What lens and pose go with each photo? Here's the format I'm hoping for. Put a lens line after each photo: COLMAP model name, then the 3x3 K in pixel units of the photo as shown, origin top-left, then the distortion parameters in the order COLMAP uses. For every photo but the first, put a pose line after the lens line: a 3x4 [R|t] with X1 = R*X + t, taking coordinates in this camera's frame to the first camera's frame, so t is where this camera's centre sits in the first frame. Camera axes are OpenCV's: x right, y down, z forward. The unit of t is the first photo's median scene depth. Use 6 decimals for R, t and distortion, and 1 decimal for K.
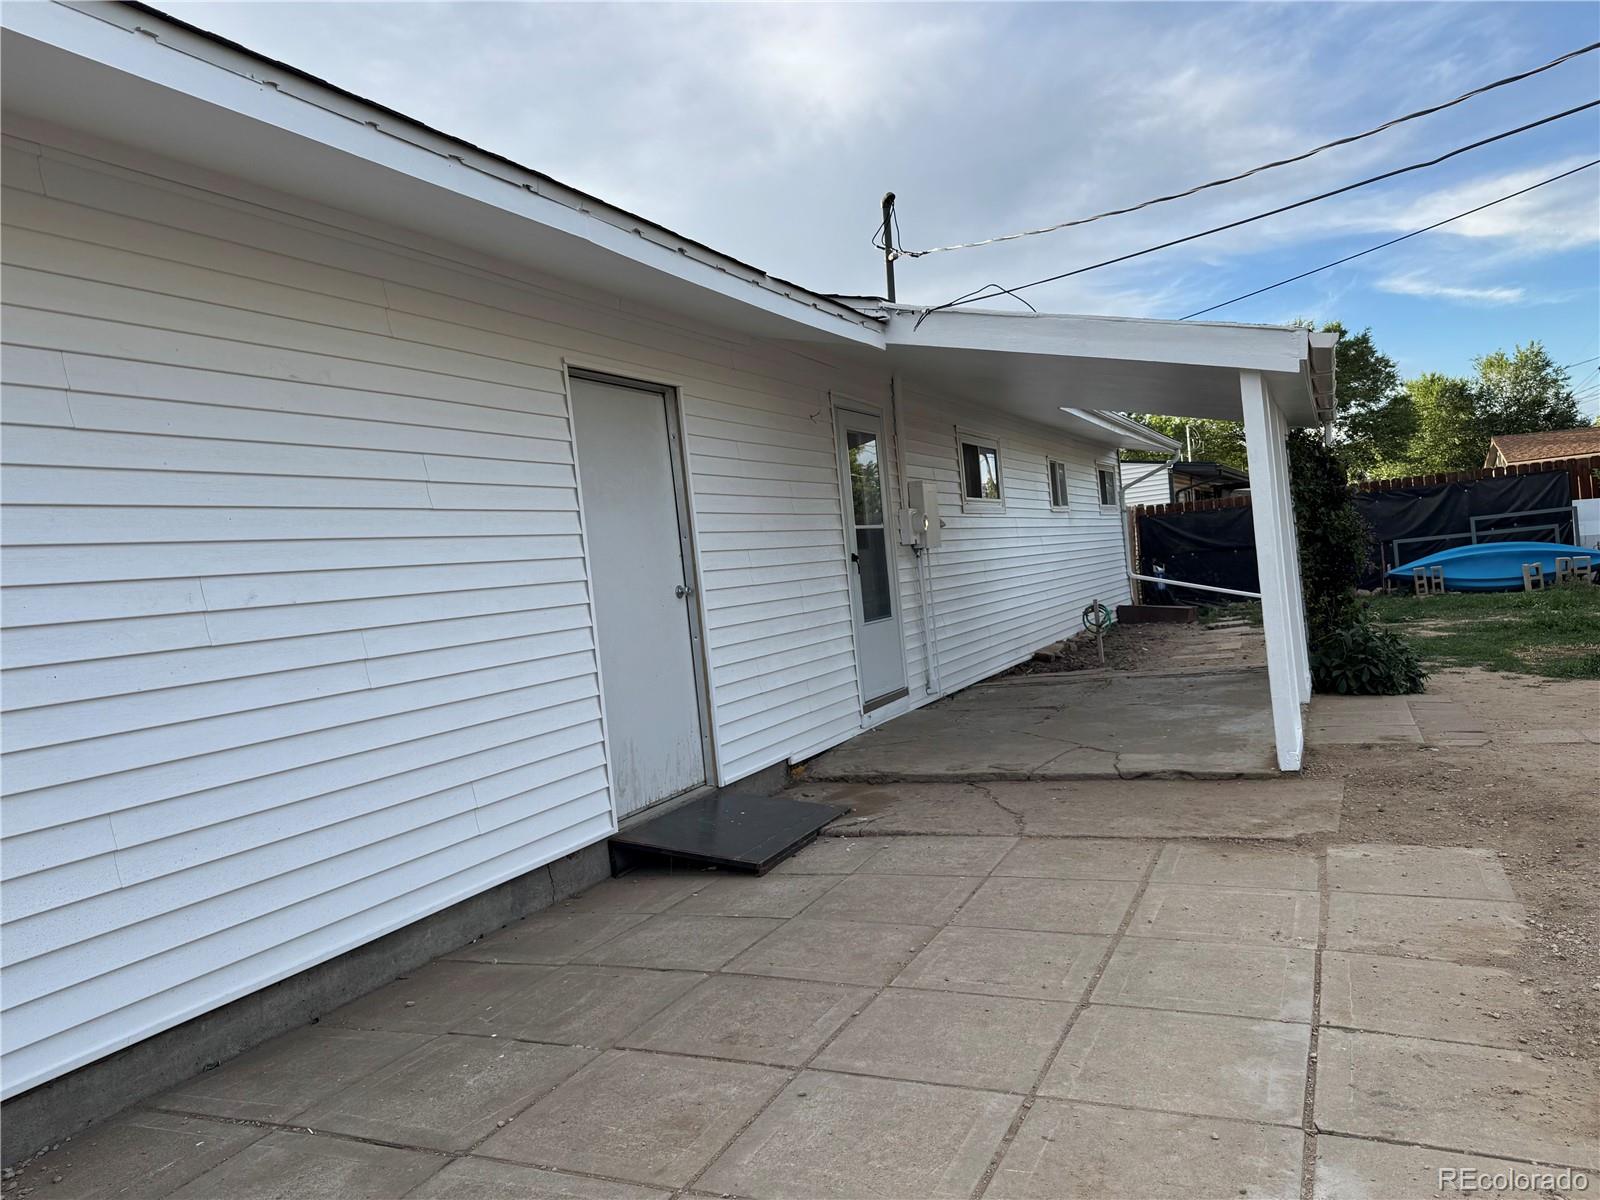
lens RADIAL K [[1129.6, 0, 793.9], [0, 1129.6, 606.4], [0, 0, 1]] dist [0.104743, -0.167374]
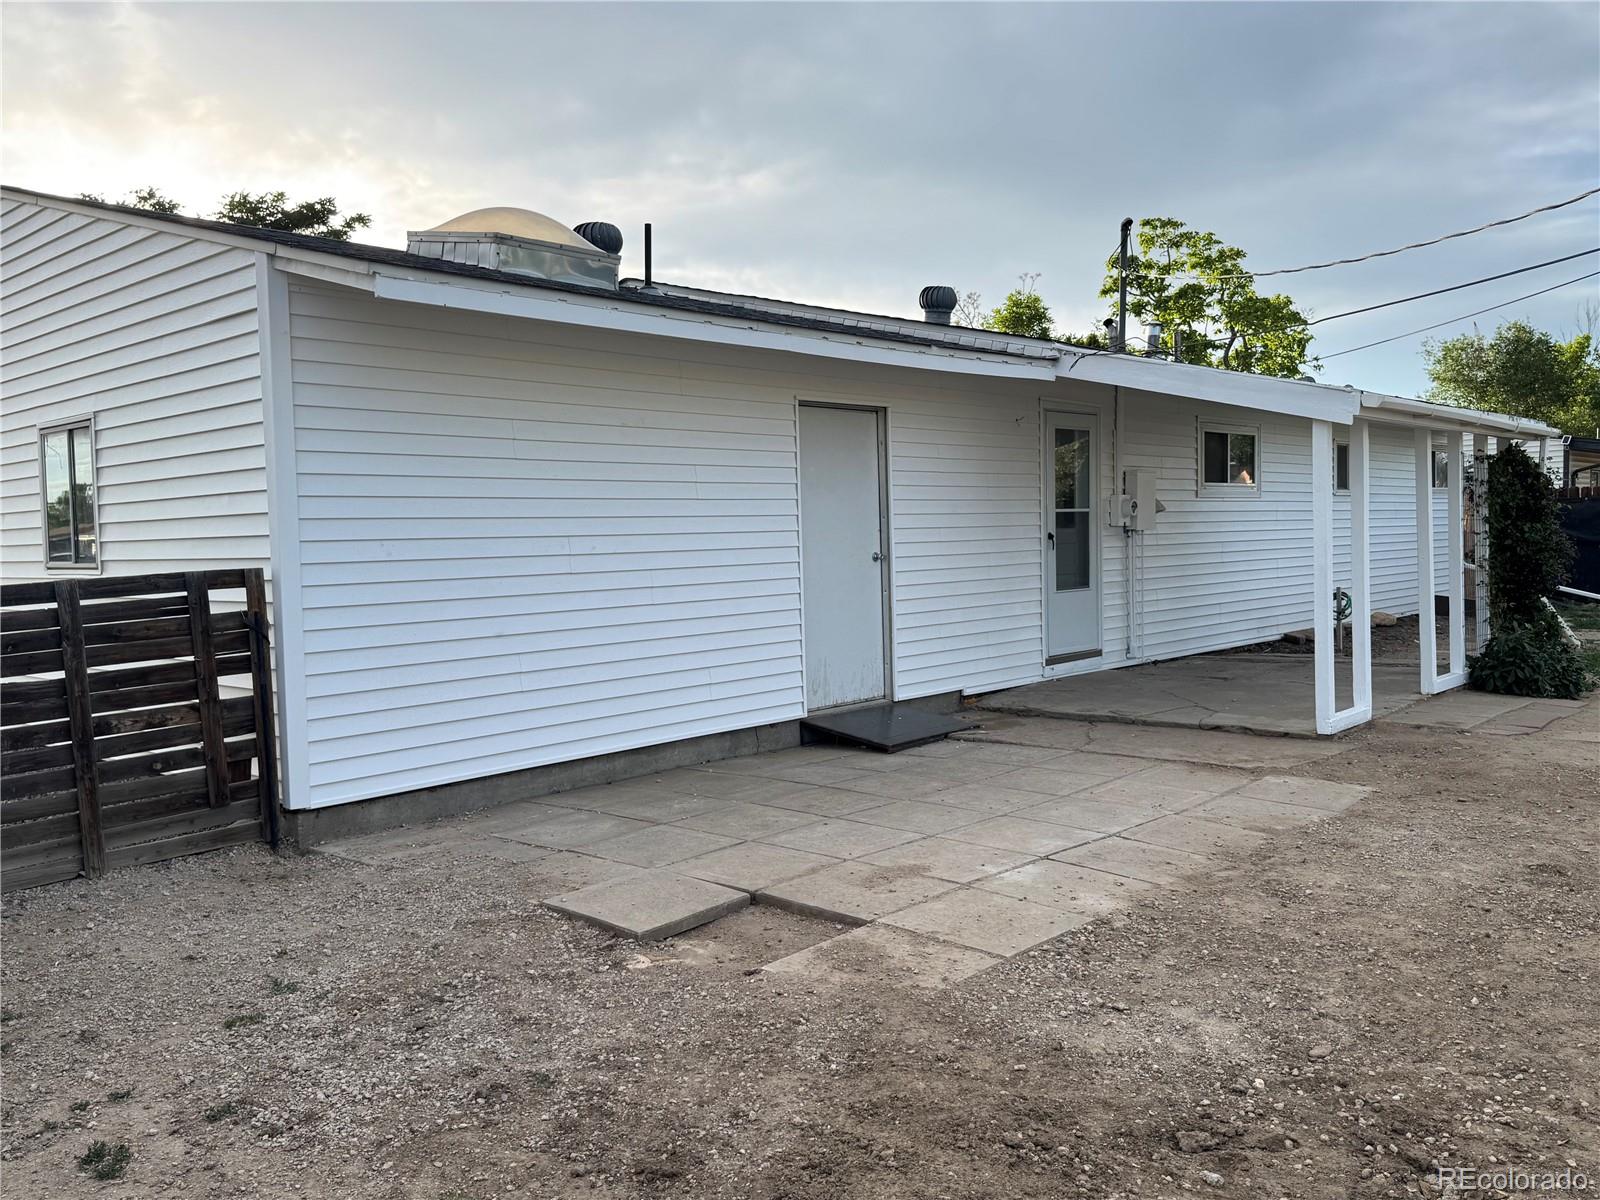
lens RADIAL K [[1289.3, 0, 800.0], [0, 1289.3, 600.0], [0, 0, 1]] dist [0.135882, -0.322139]
pose [[0.955252, 0.088050, -0.282384, 0.153260], [-0.076722, 0.995750, 0.050946, -0.019887], [0.285670, -0.027001, 0.957948, -0.314404]]
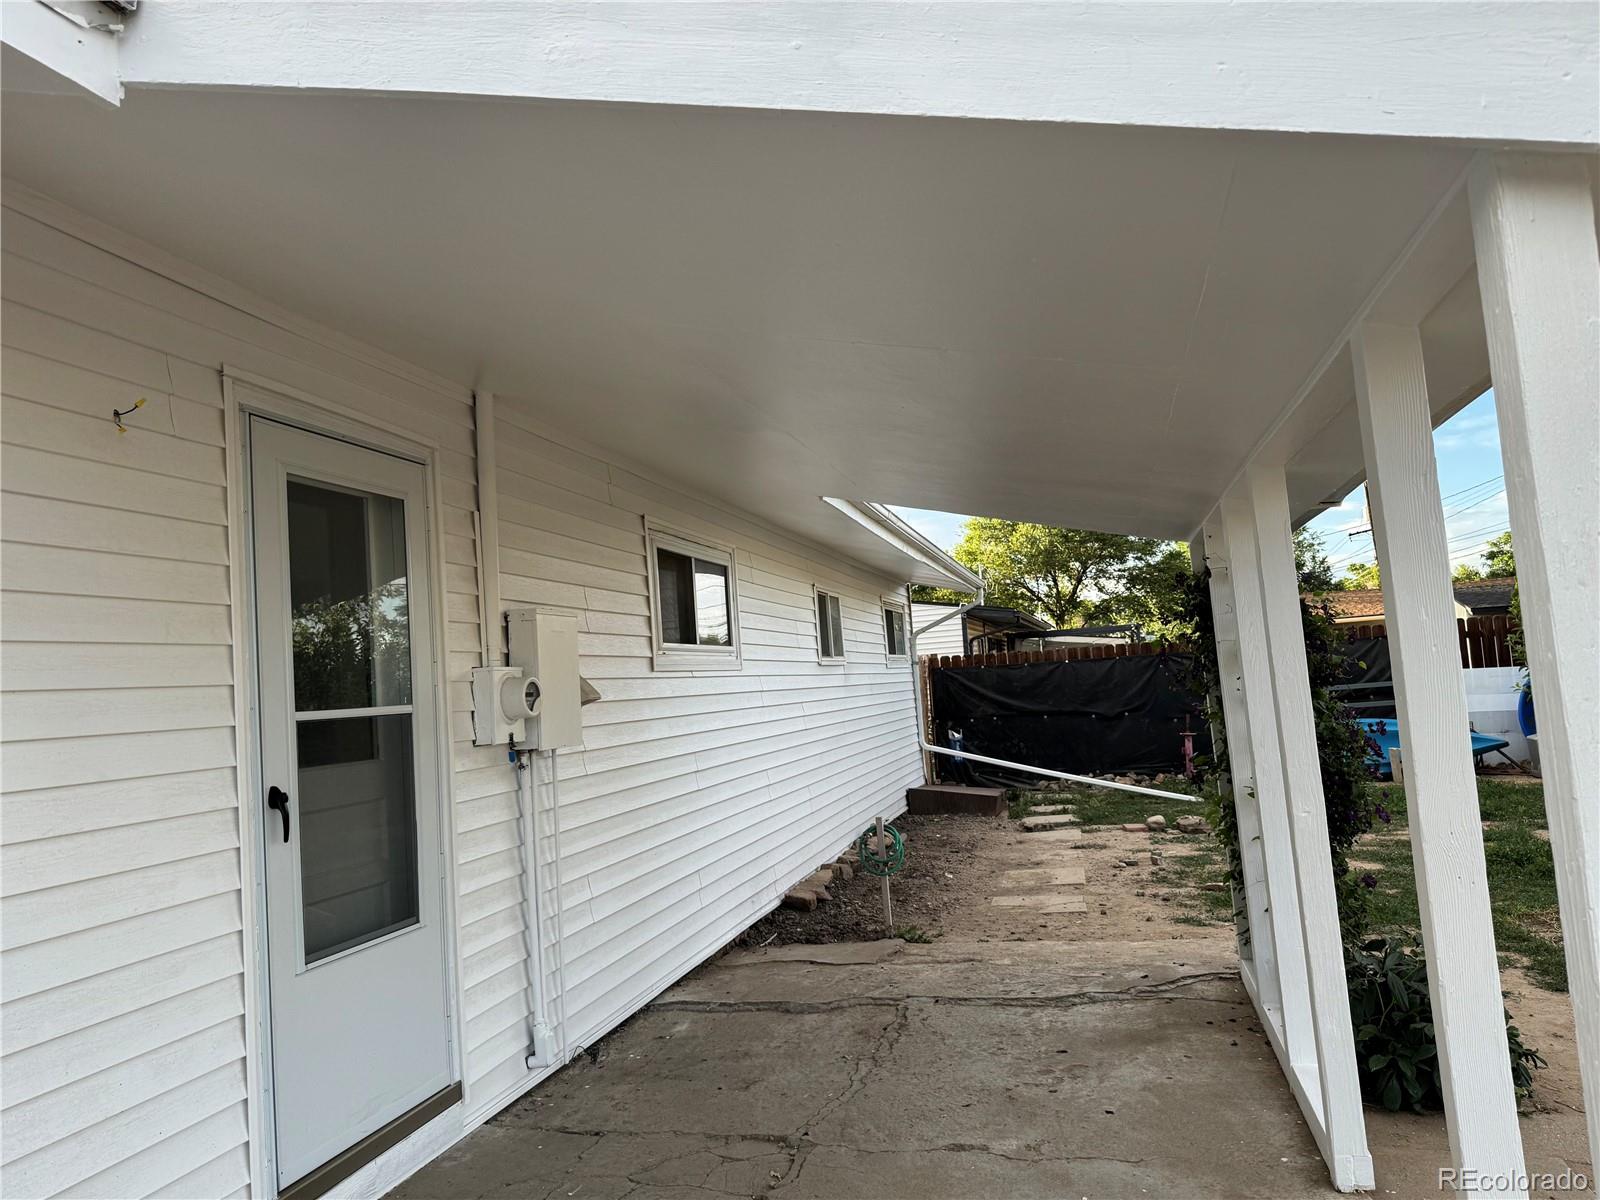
lens RADIAL K [[1129.6, 0, 793.9], [0, 1129.6, 606.4], [0, 0, 1]] dist [0.104743, -0.167374]
pose [[0.982764, 0.042889, 0.179822, 0.121172], [-0.021658, 0.992729, -0.118411, -0.051713], [-0.183592, 0.112475, 0.976547, 0.458986]]
